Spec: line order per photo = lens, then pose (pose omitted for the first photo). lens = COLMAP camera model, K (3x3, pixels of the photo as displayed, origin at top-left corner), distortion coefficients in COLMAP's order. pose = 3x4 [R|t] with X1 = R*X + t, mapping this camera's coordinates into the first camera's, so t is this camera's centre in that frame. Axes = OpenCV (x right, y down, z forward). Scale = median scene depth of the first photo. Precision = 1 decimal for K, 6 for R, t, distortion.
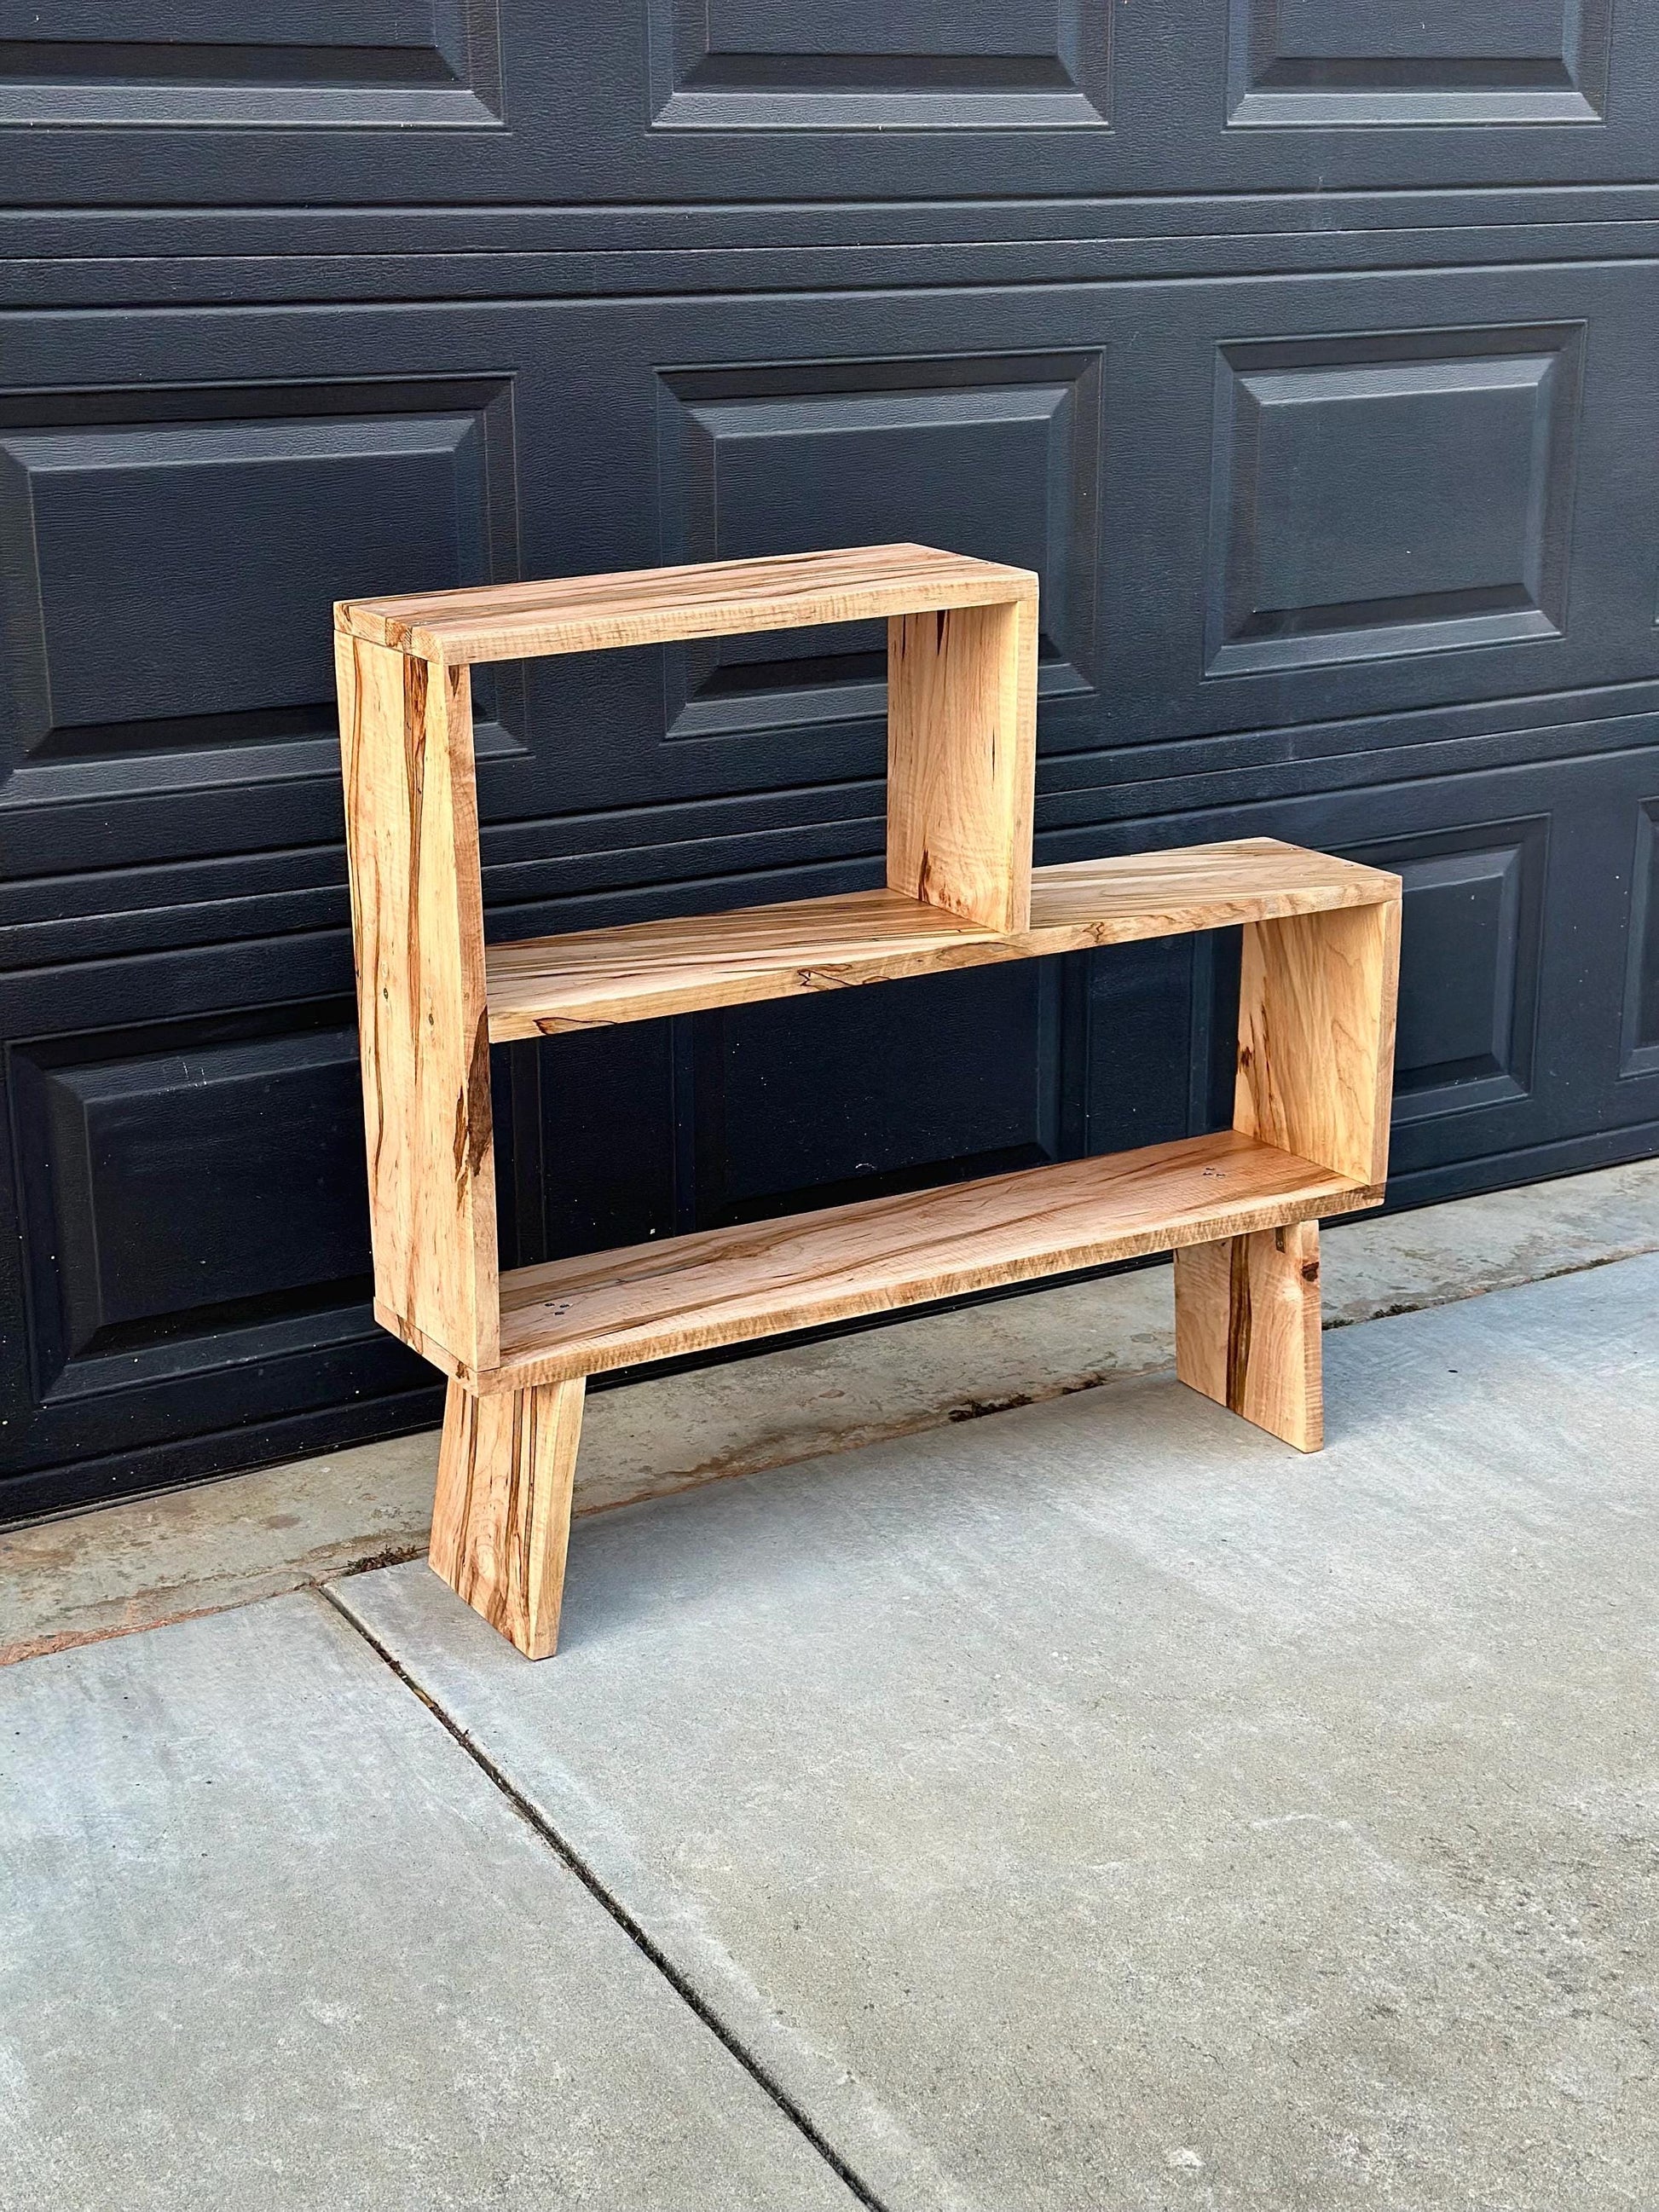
lens RADIAL K [[3085.1, 0, 829.5], [0, 3085.1, 1106.0], [0, 0, 1]] dist [0.169954, -0.235288]
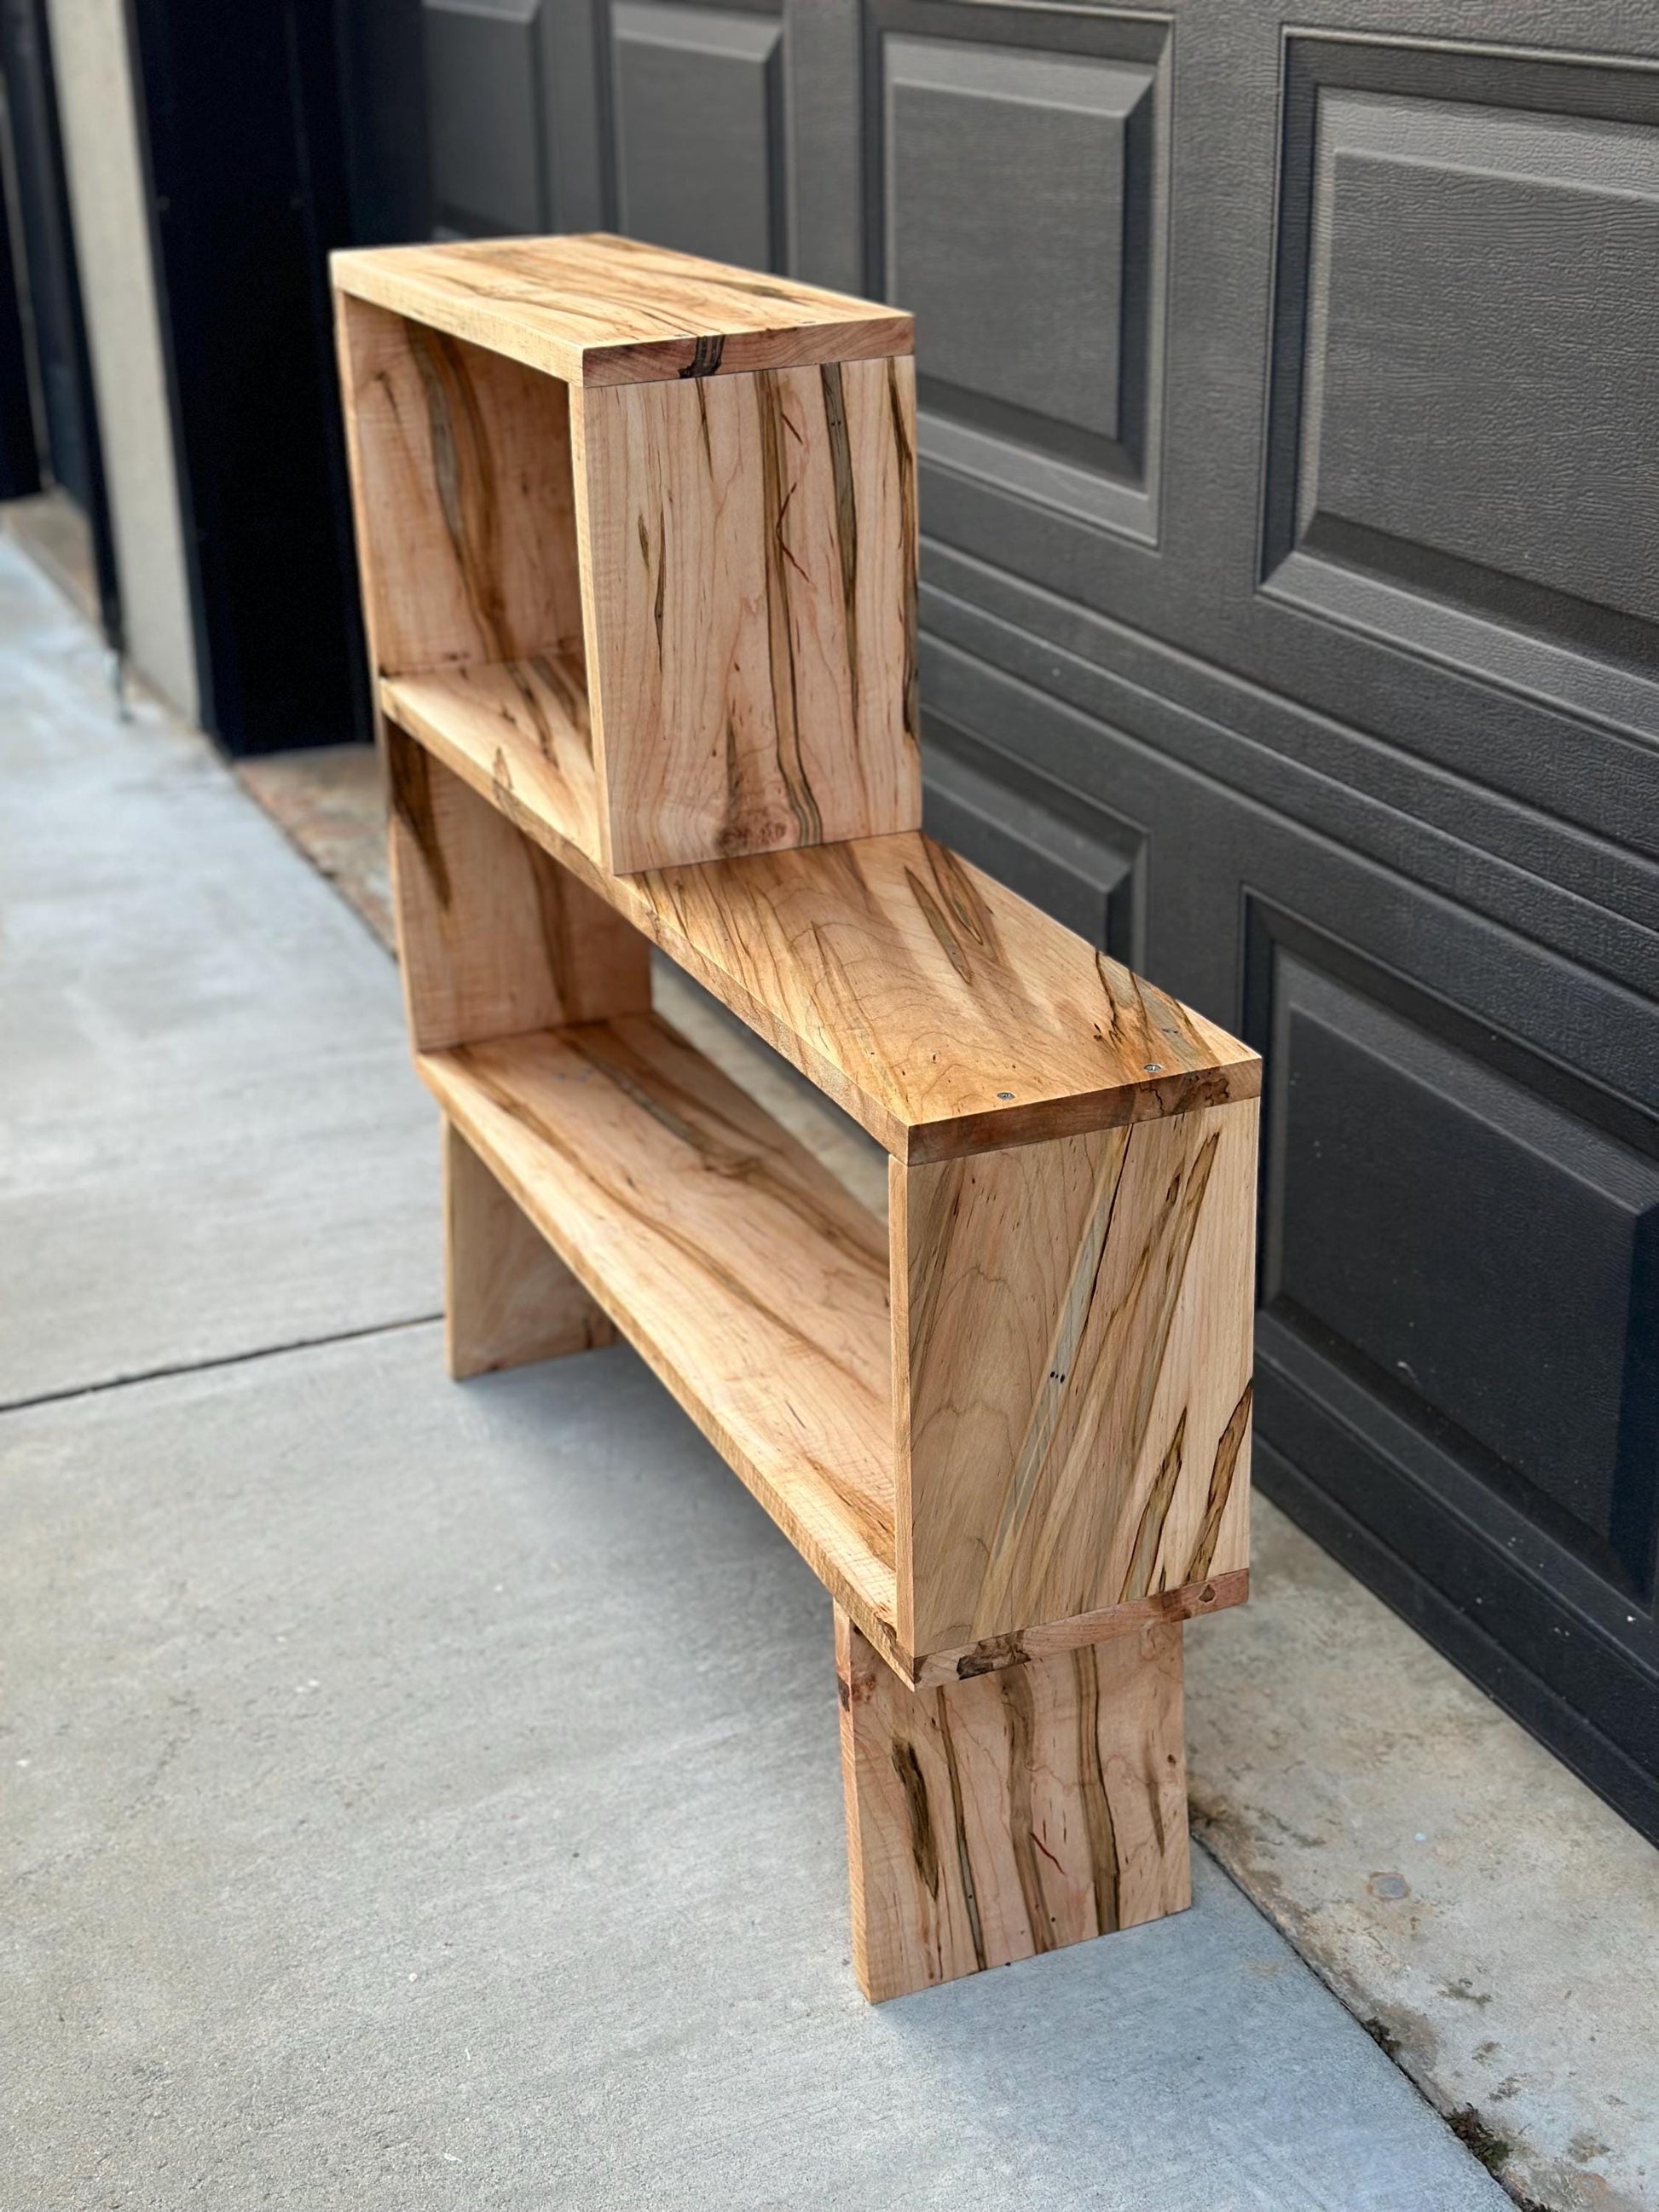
lens RADIAL K [[3085.1, 0, 829.5], [0, 3085.1, 1106.0], [0, 0, 1]] dist [0.169954, -0.235288]
pose [[-0.145359, 0.382557, -0.912426, 0.691713], [-0.275137, 0.870213, 0.408691, -0.299787], [0.950353, 0.310449, -0.021238, 1.046872]]
